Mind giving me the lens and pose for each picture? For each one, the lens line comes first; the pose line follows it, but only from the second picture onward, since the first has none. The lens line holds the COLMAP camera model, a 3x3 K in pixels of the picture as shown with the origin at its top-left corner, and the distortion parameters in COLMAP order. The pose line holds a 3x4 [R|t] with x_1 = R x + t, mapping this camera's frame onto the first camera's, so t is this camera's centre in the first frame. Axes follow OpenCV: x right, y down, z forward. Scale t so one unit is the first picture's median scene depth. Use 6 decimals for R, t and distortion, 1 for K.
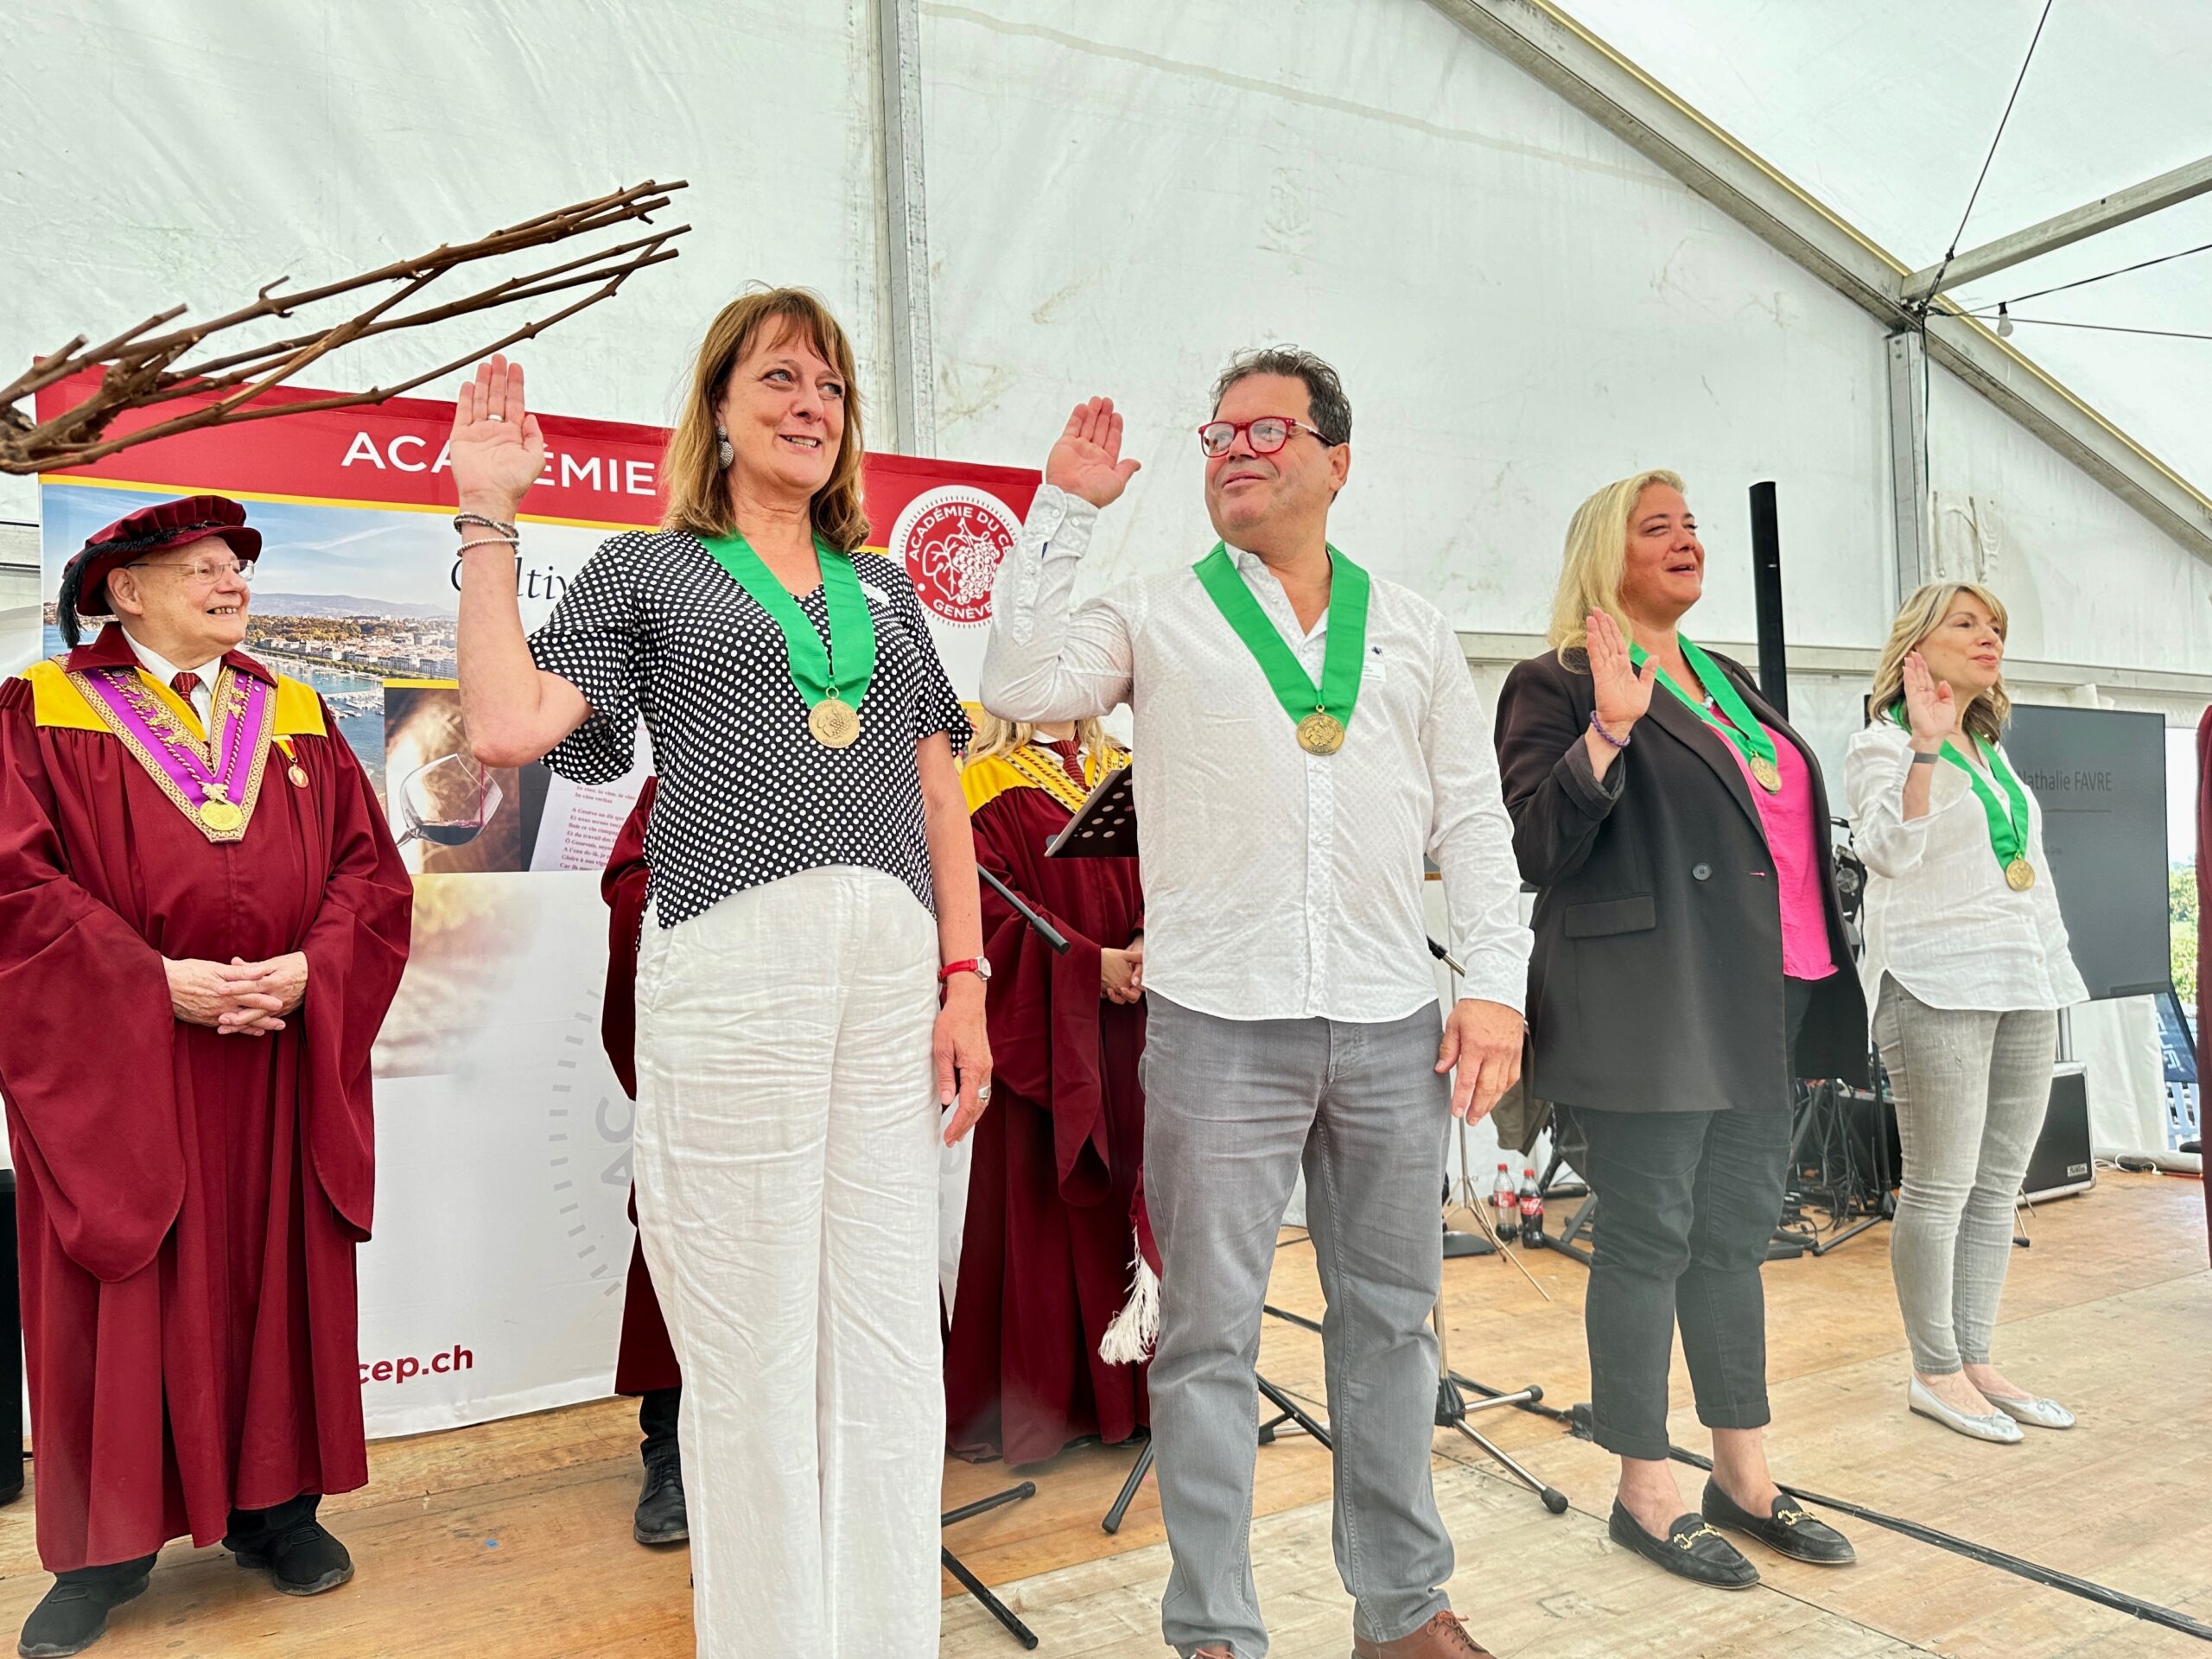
lens RADIAL K [[1516.3, 0, 1142.8], [0, 1516.3, 830.3], [0, 0, 1]] dist [0.030890, -0.063382]
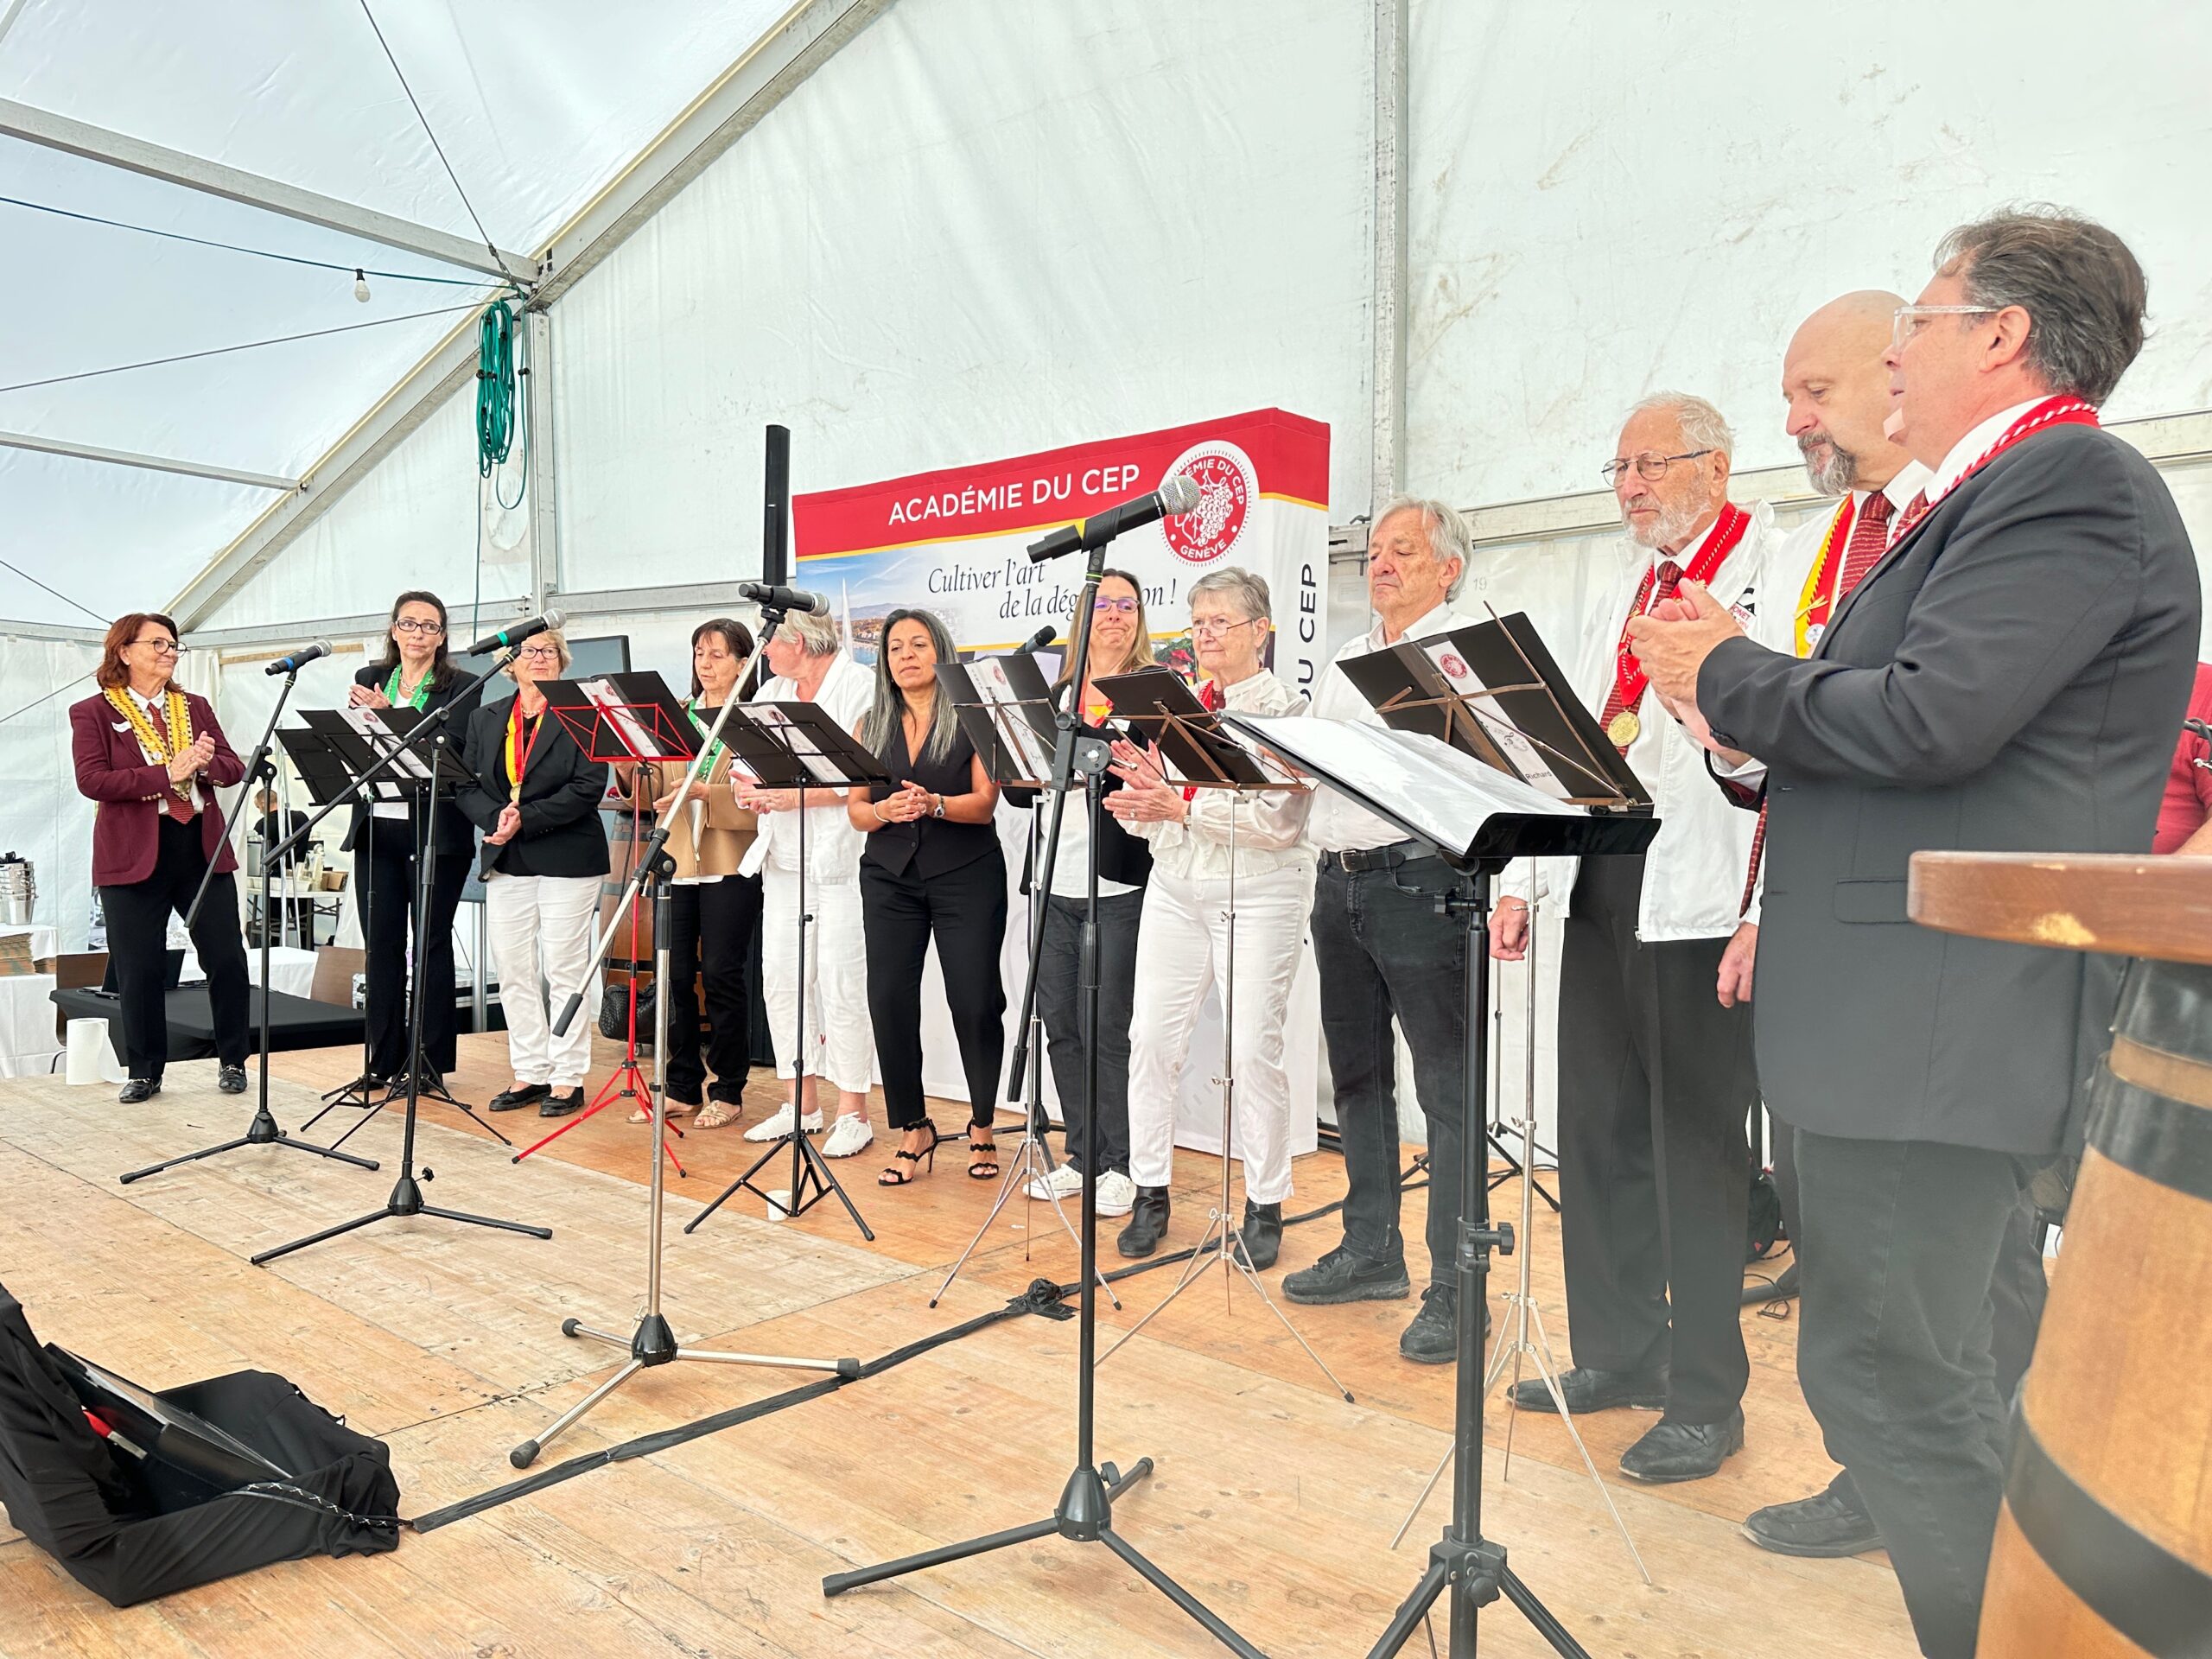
lens RADIAL K [[1571.6, 0, 1102.1], [0, 1571.6, 862.6], [0, 0, 1]] dist [0.089157, -0.147606]
pose [[0.340558, 0.083091, -0.936545, 1.029949], [0.024669, 0.994955, 0.097243, -0.023710], [0.939900, -0.056221, 0.336790, 0.493842]]
